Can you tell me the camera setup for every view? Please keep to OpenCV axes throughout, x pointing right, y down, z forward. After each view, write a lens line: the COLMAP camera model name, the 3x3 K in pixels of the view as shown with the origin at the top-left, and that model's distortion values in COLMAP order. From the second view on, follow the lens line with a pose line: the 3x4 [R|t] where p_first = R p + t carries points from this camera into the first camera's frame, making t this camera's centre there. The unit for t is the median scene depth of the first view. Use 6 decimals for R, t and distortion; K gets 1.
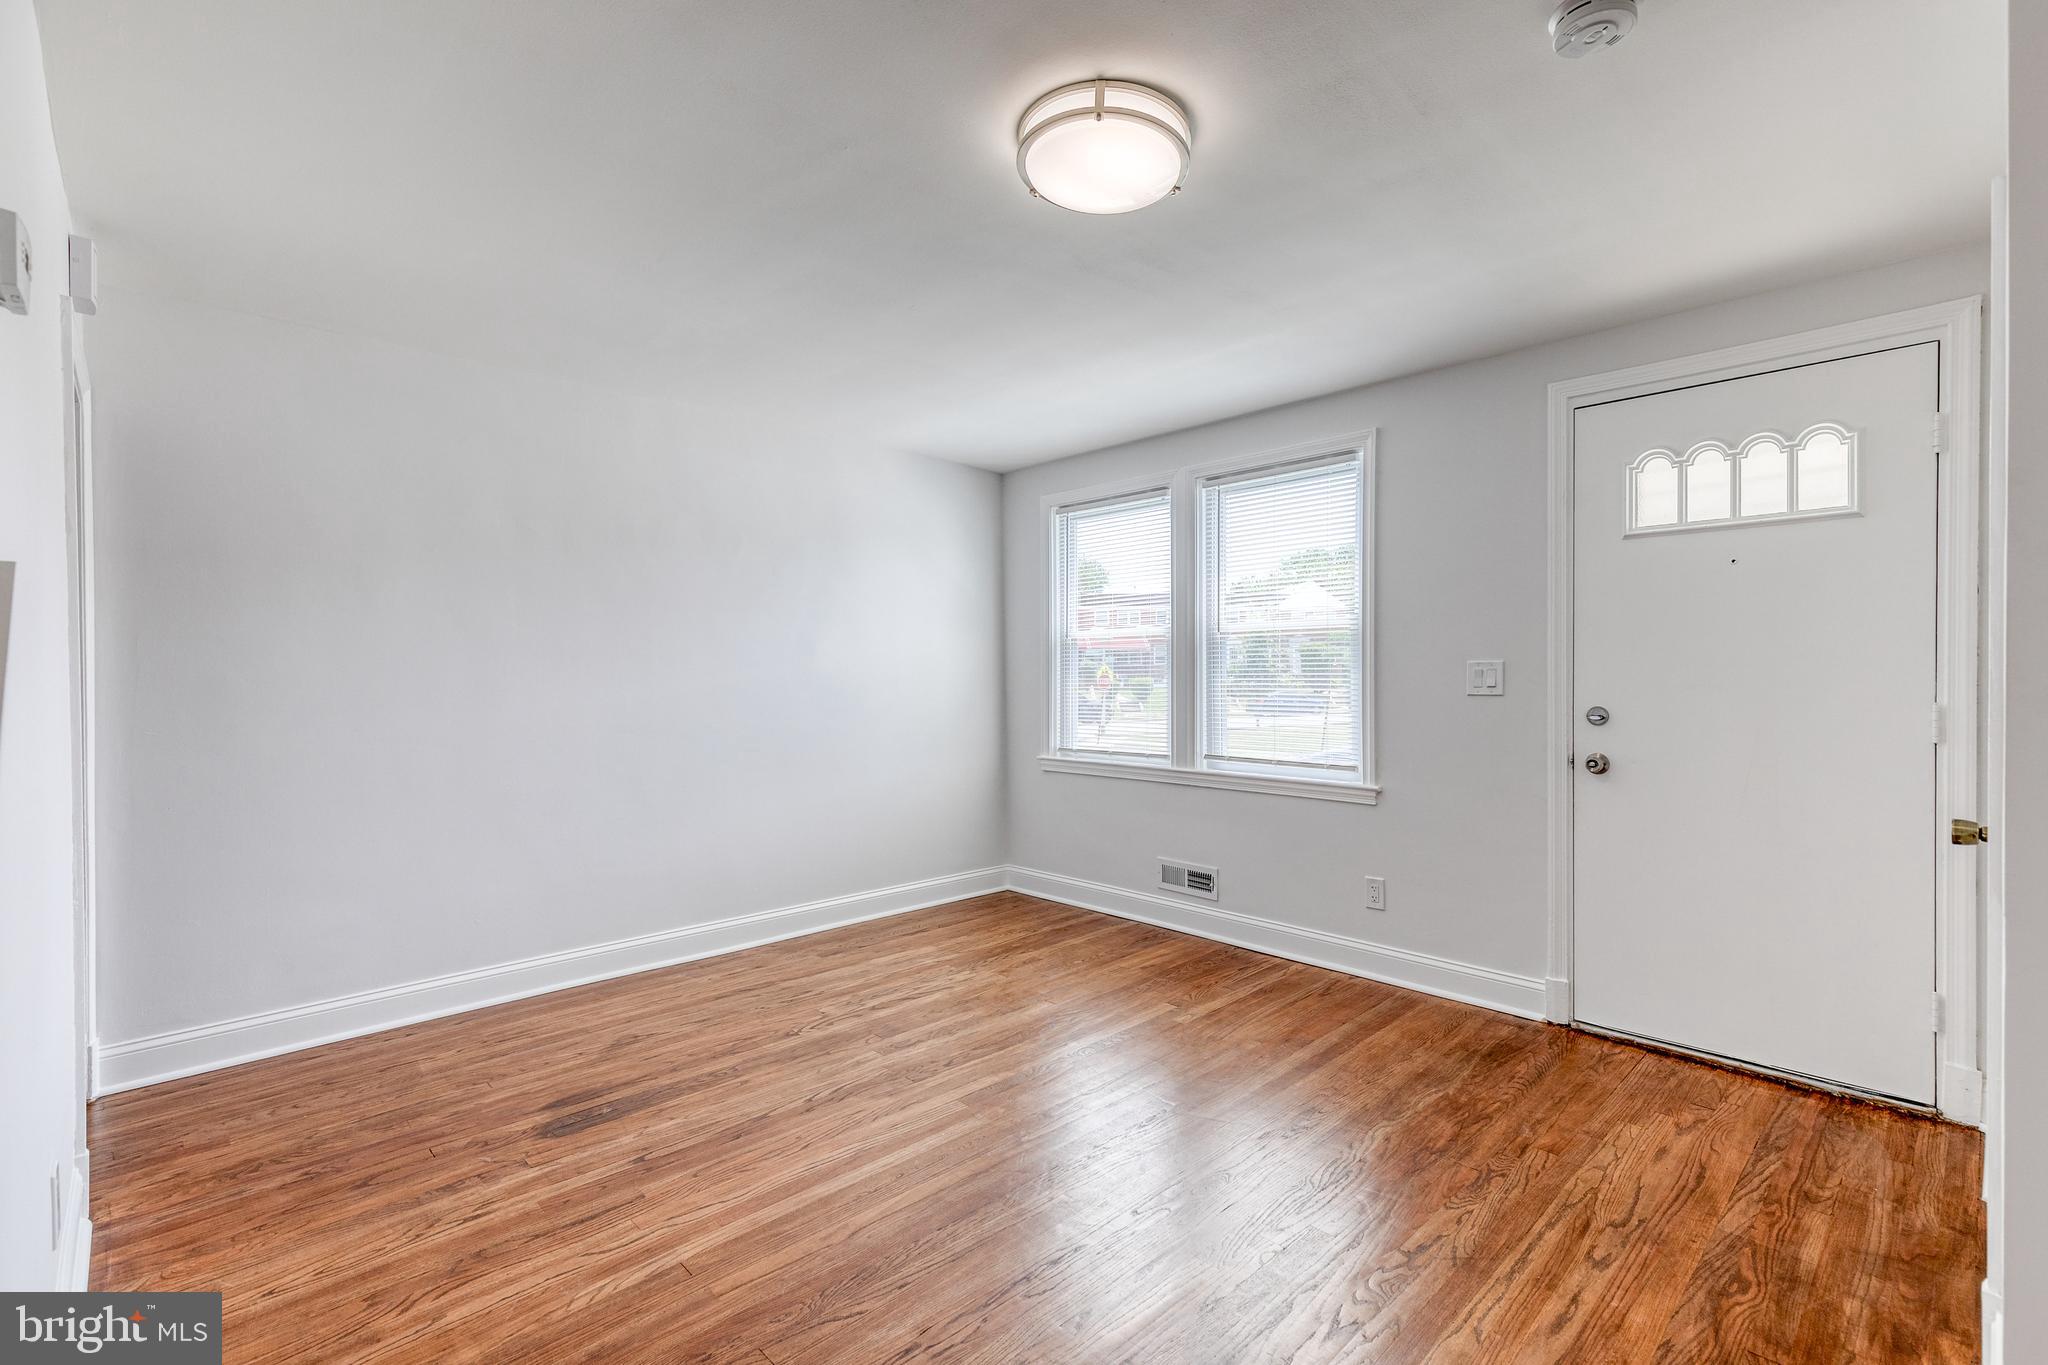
lens RADIAL K [[919.2, 0, 1042.3], [0, 919.2, 686.5], [0, 0, 1]] dist [0.008747, 0.000116]
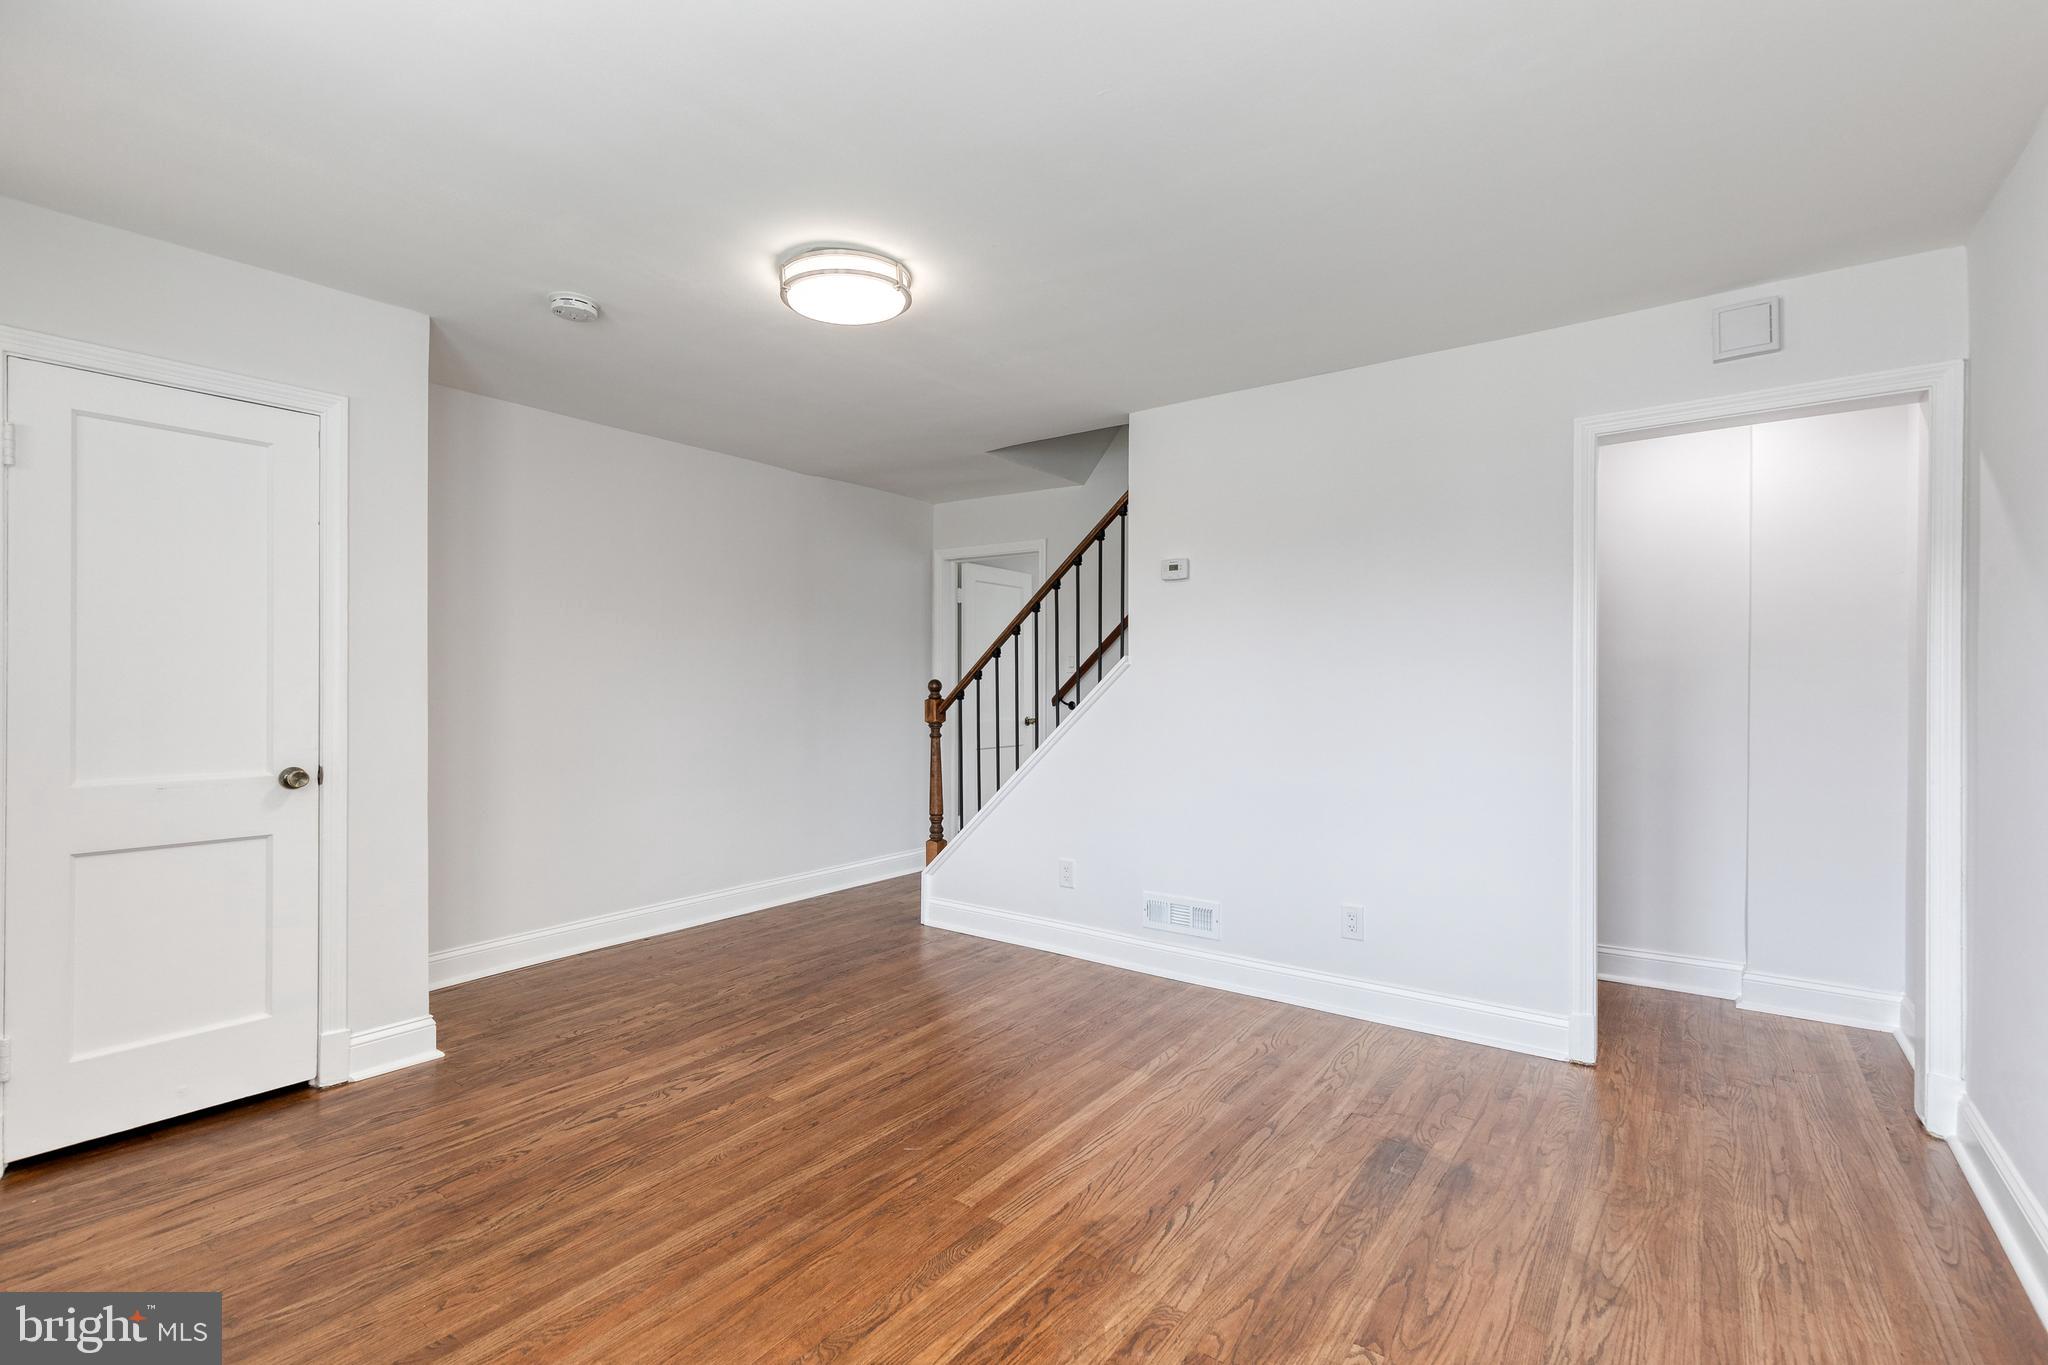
lens RADIAL K [[919.2, 0, 1041.5], [0, 919.2, 685.5], [0, 0, 1]] dist [0.008747, 0.000116]
pose [[-0.986042, 0.002201, -0.166481, 0.005031], [0.000018, 0.999914, 0.013111, -0.012111], [0.166496, 0.012925, -0.985957, 1.482928]]
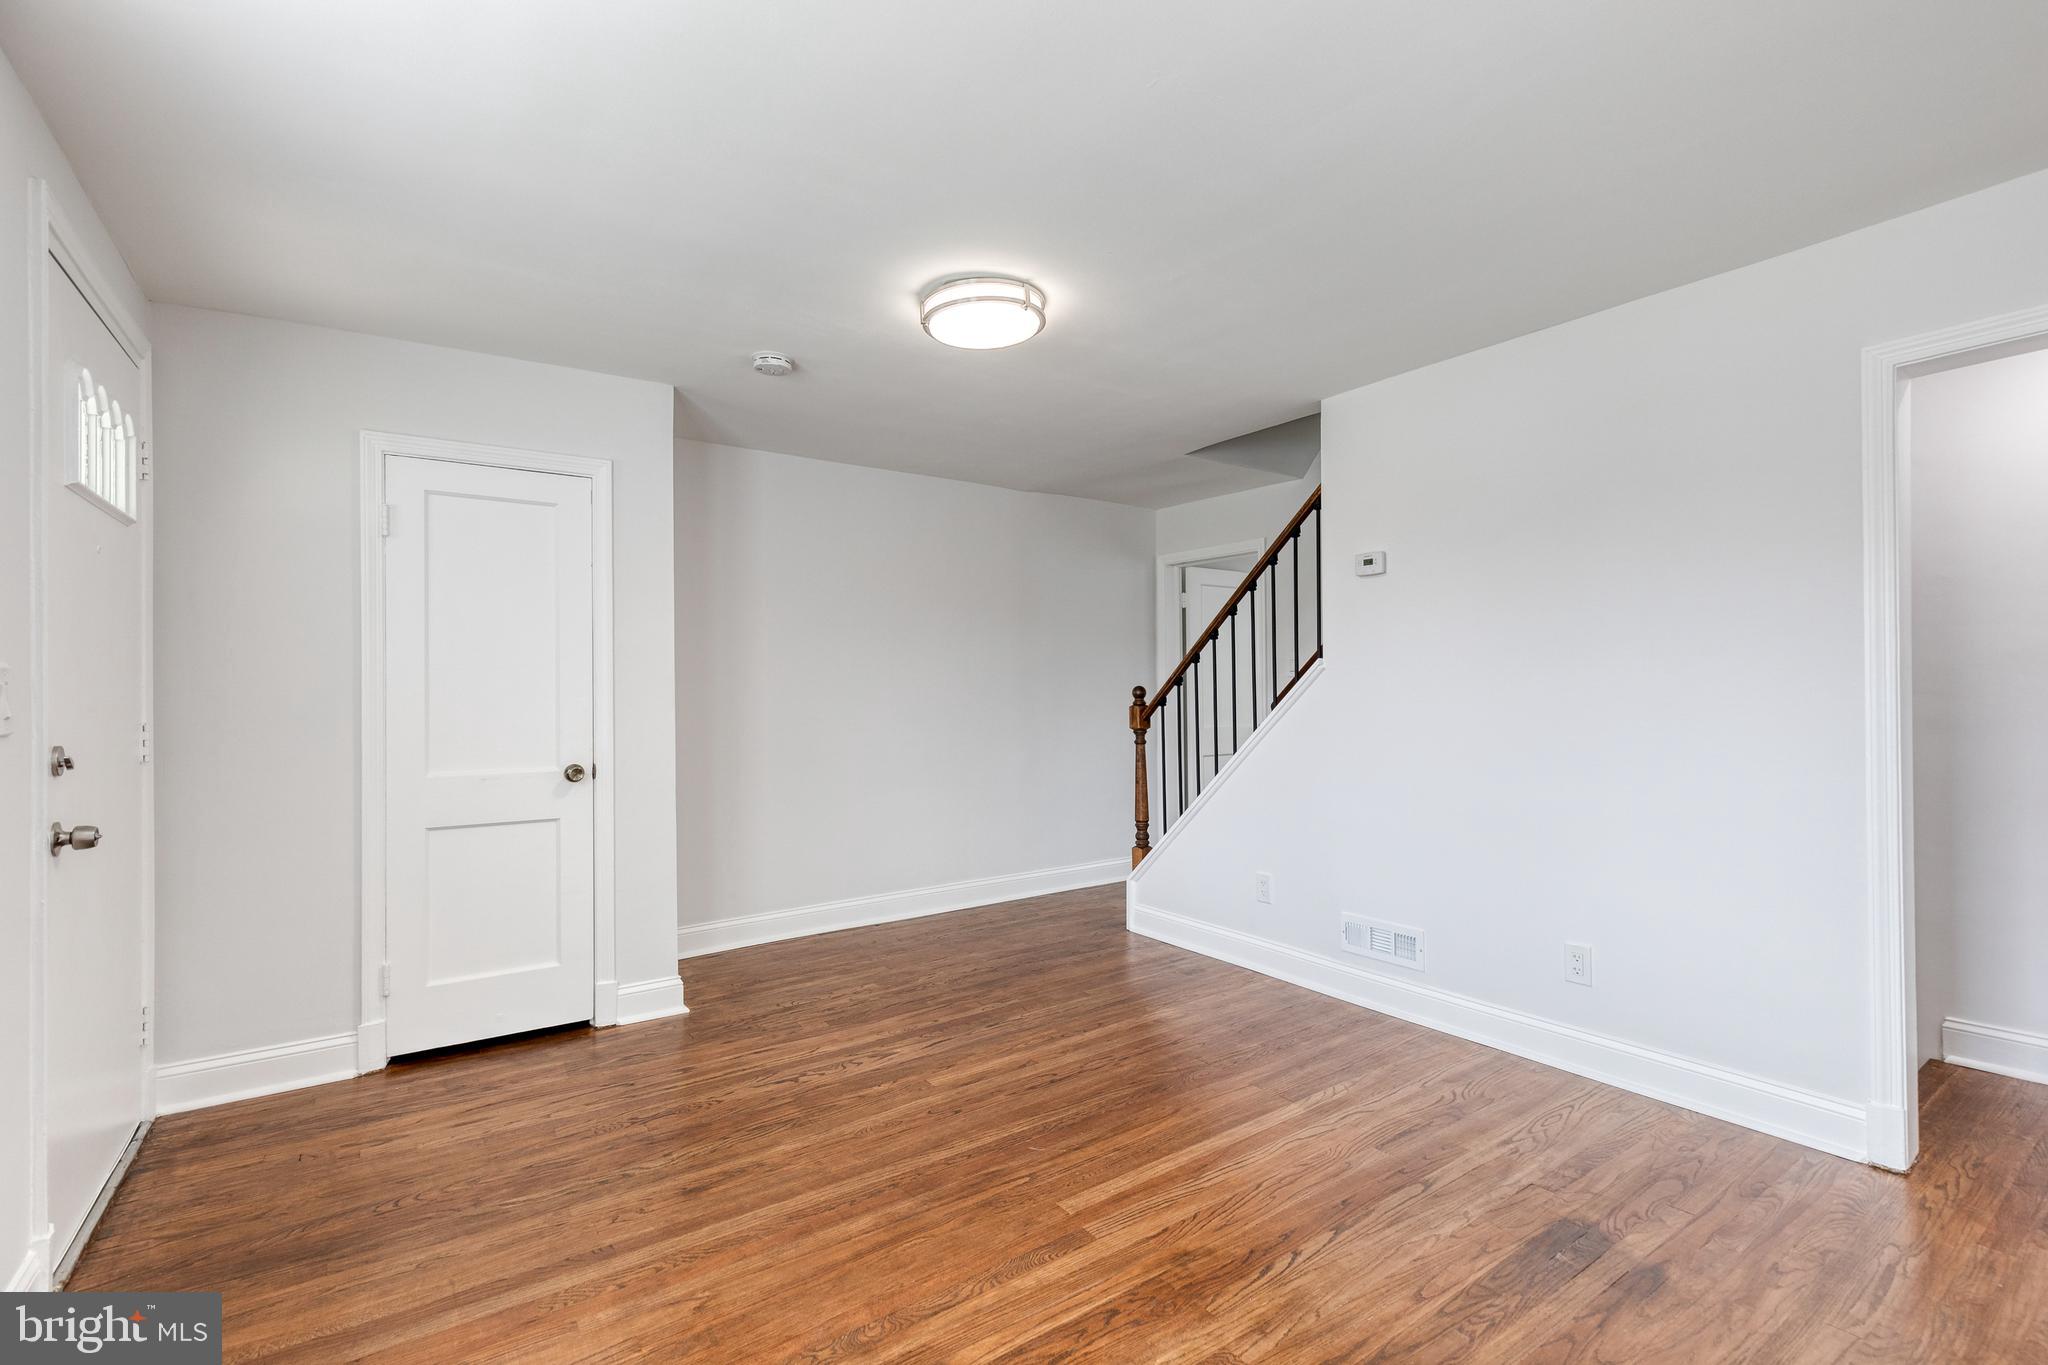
lens RADIAL K [[919.2, 0, 1043.0], [0, 919.2, 686.7], [0, 0, 1]] dist [0.008747, 0.000116]
pose [[-0.988356, 0.012572, 0.151641, -0.143121], [0.013834, 0.999878, 0.007274, -0.014260], [-0.151531, 0.009287, -0.988409, 1.482448]]
